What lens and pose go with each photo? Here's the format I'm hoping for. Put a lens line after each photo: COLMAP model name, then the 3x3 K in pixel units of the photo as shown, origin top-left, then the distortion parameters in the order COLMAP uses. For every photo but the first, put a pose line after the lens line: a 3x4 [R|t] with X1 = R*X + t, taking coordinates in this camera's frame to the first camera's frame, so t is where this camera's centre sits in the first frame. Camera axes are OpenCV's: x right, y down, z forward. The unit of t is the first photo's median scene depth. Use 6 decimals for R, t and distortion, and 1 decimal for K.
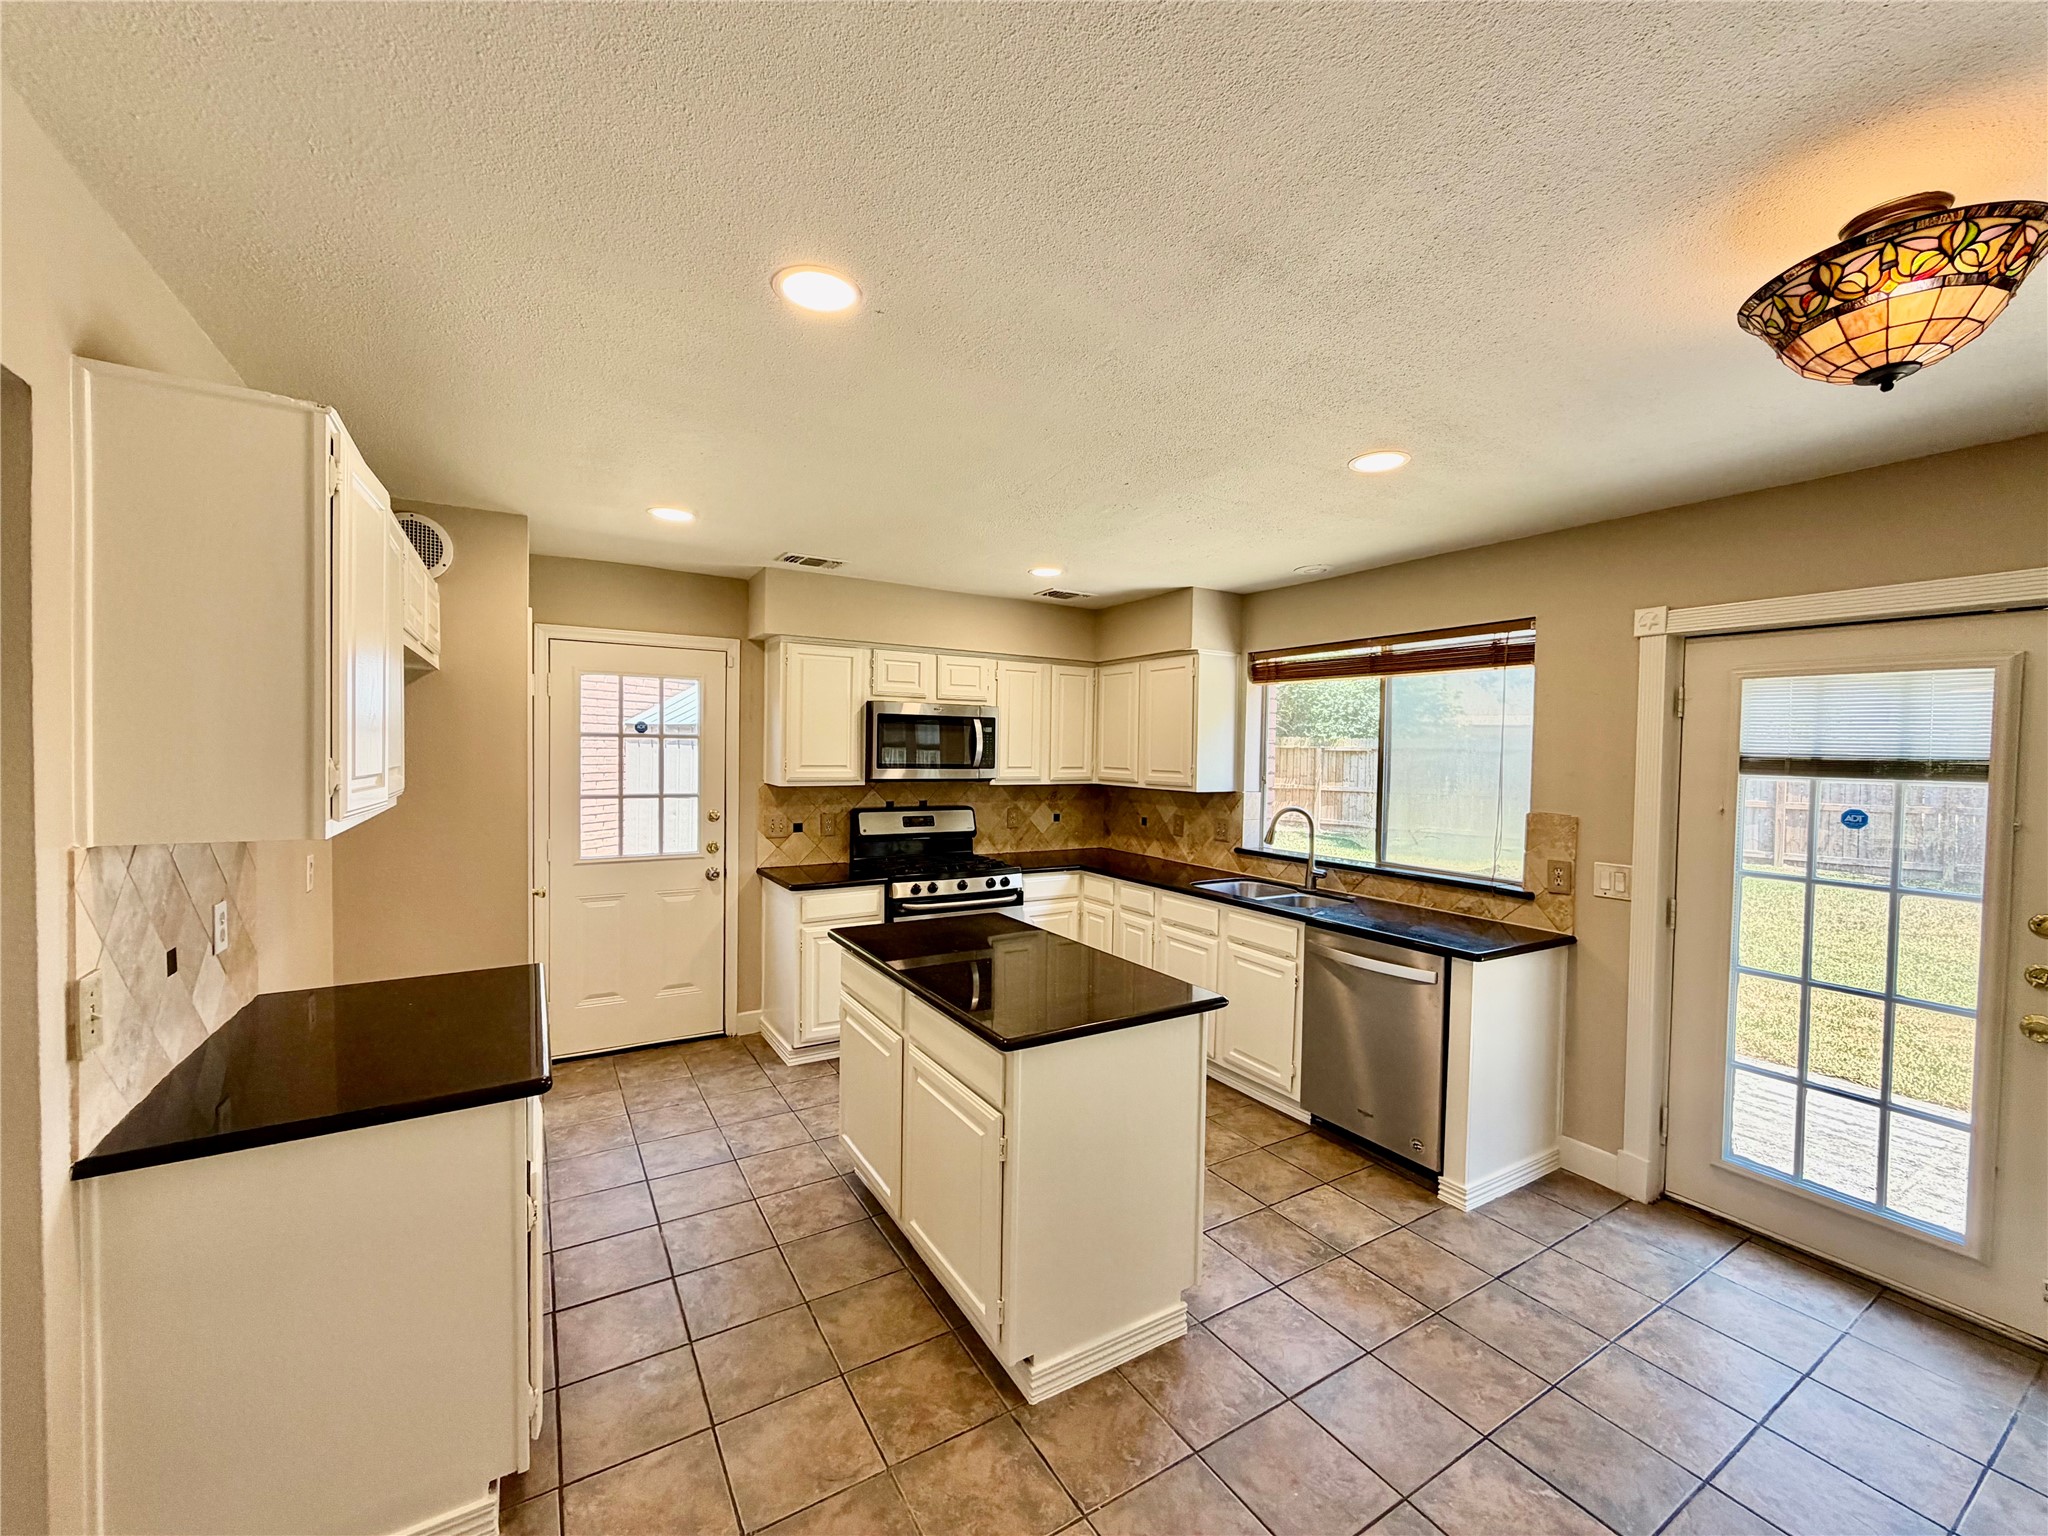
lens RADIAL K [[826.2, 0, 1023.9], [0, 826.2, 767.1], [0, 0, 1]] dist [0.007857, 0.000004]
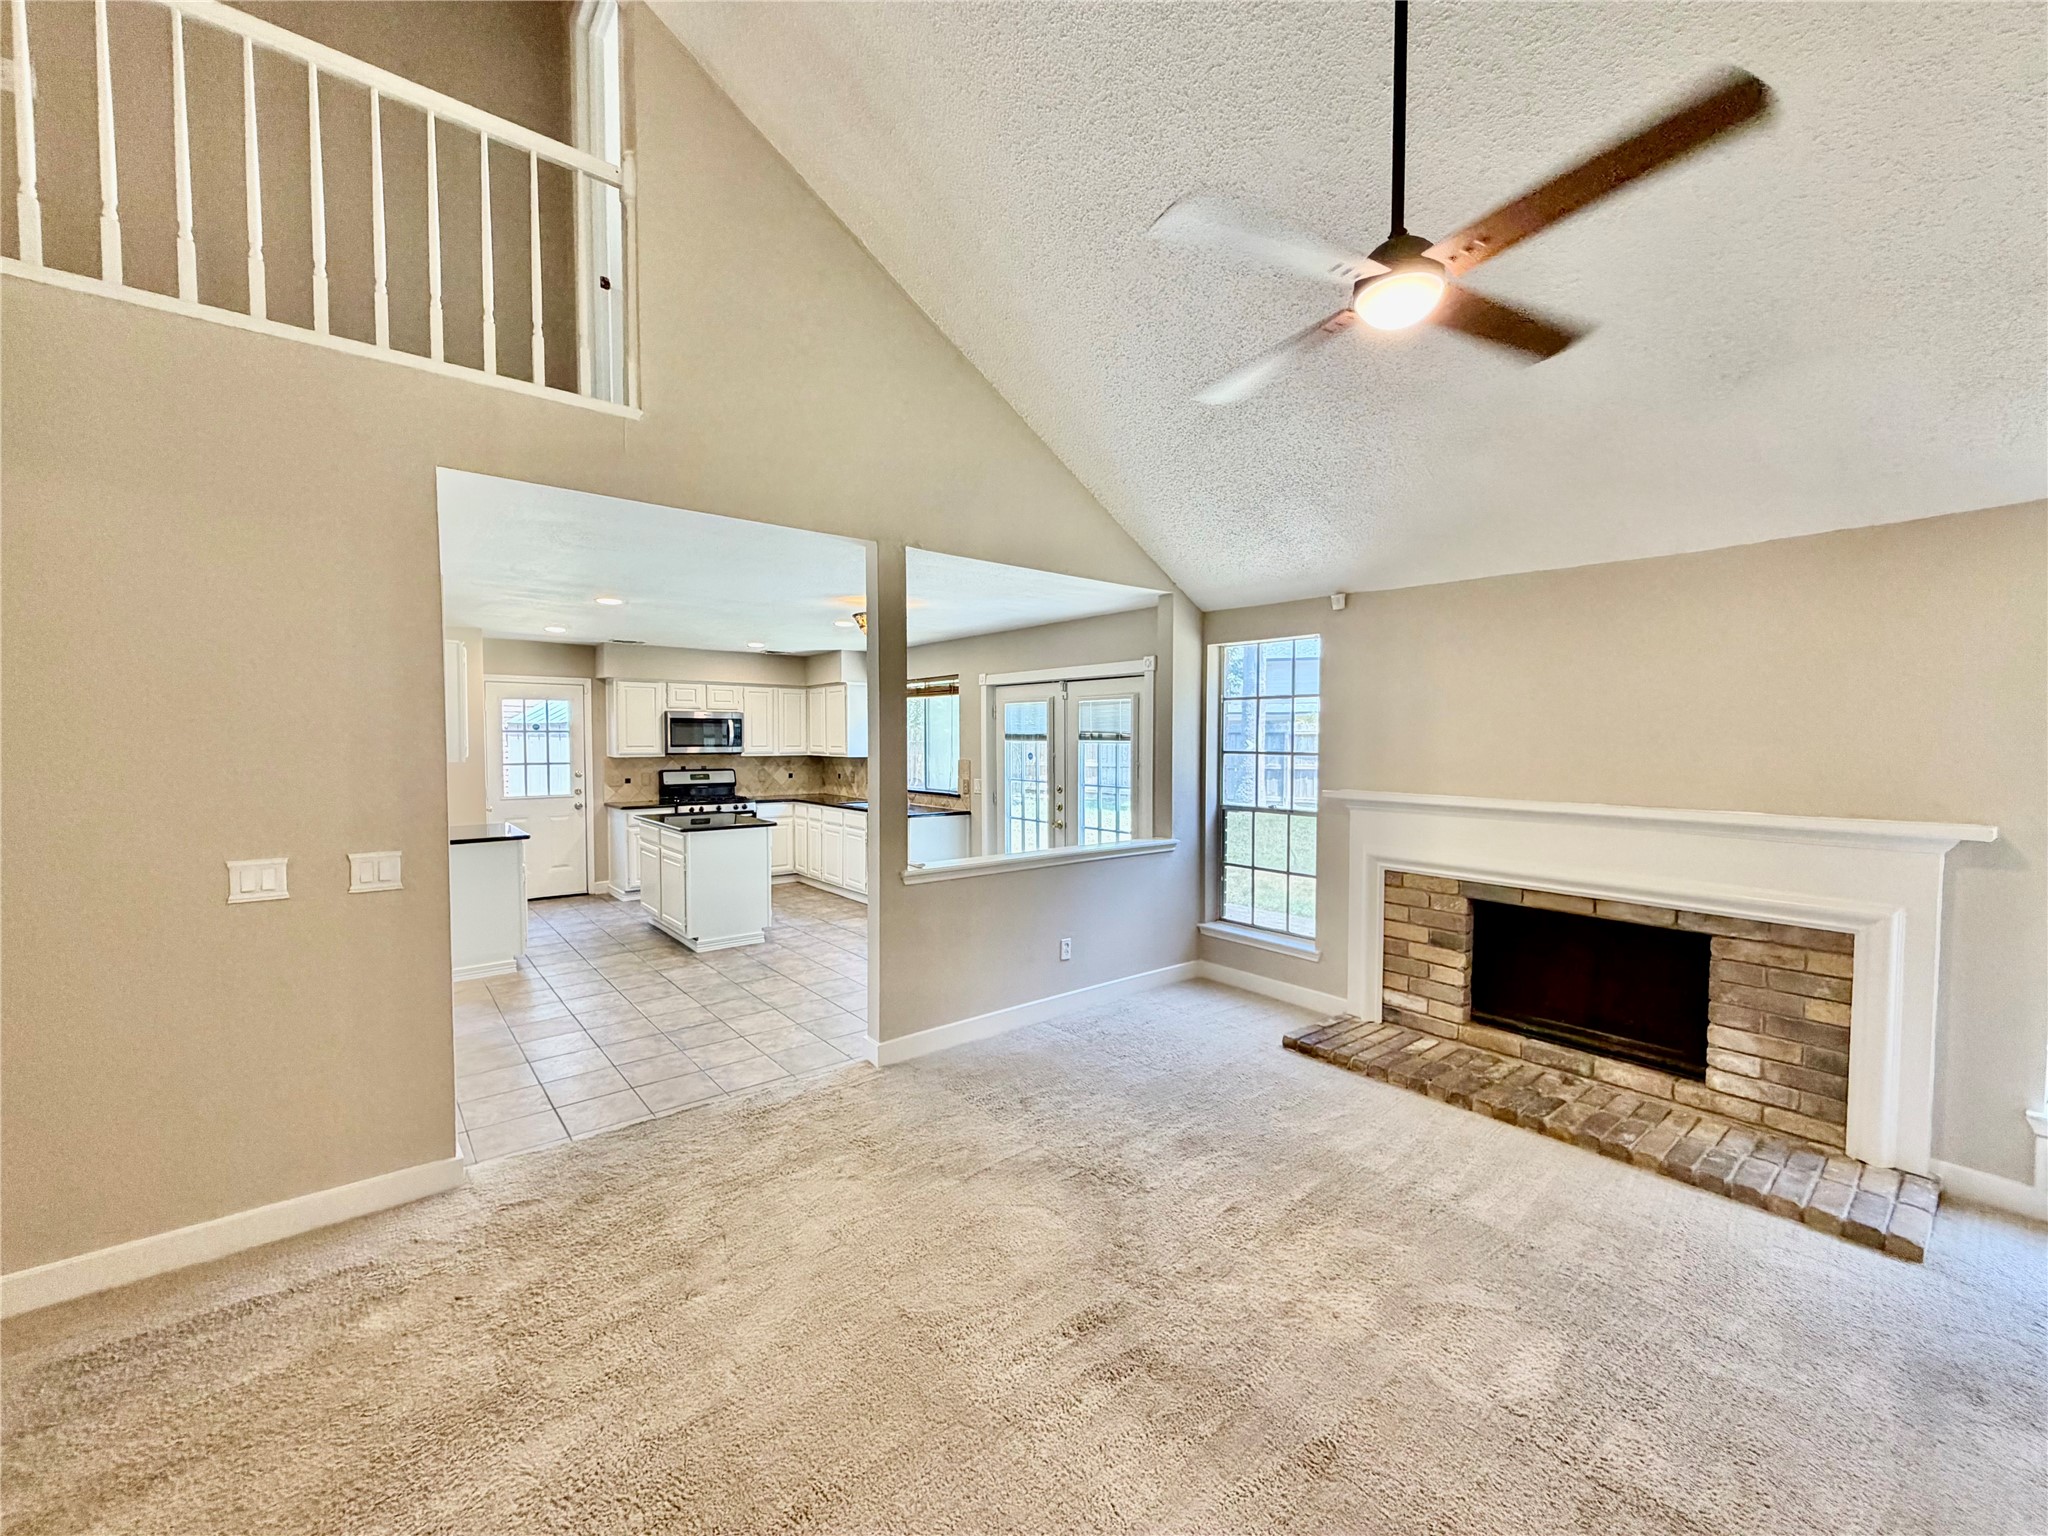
lens RADIAL K [[826.2, 0, 1016.5], [0, 826.2, 767.3], [0, 0, 1]] dist [0.007857, 0.000004]
pose [[0.991367, -0.021275, 0.129375, 0.478402], [0.019471, 0.999695, 0.015194, 0.045465], [-0.129659, -0.012544, 0.991479, -1.292999]]
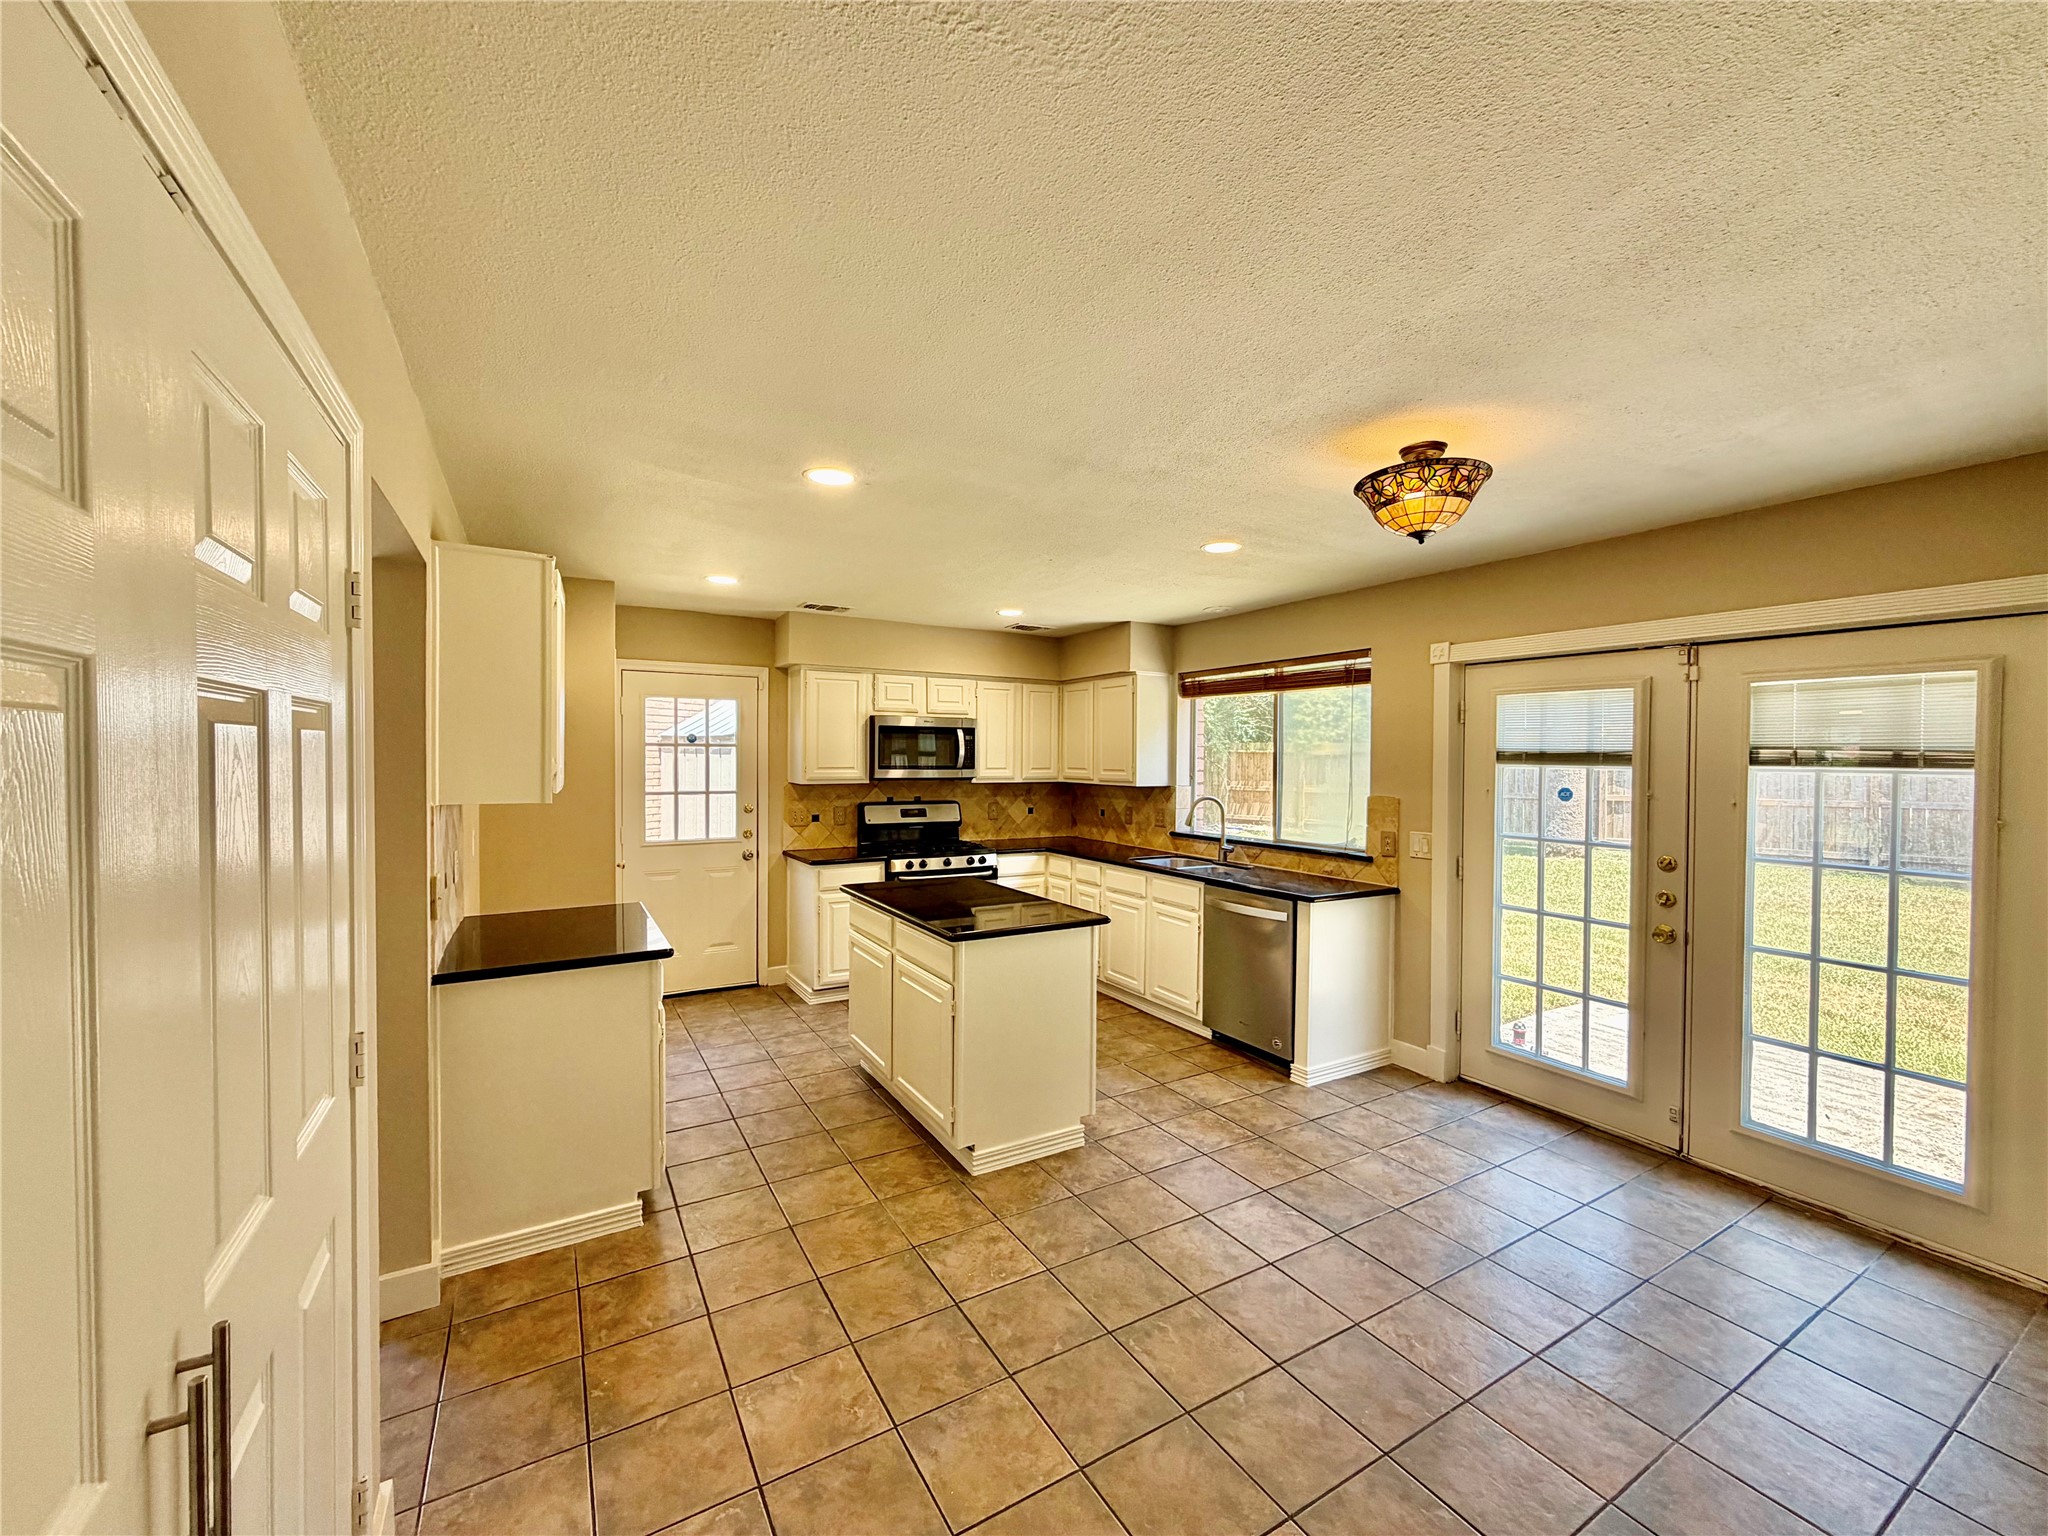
lens RADIAL K [[826.2, 0, 1024.7], [0, 826.2, 766.2], [0, 0, 1]] dist [0.007857, 0.000004]
pose [[0.999862, -0.009295, -0.013741, 0.080845], [0.009135, 0.999891, -0.011640, 0.017881], [0.013848, 0.011513, 0.999838, -0.328516]]
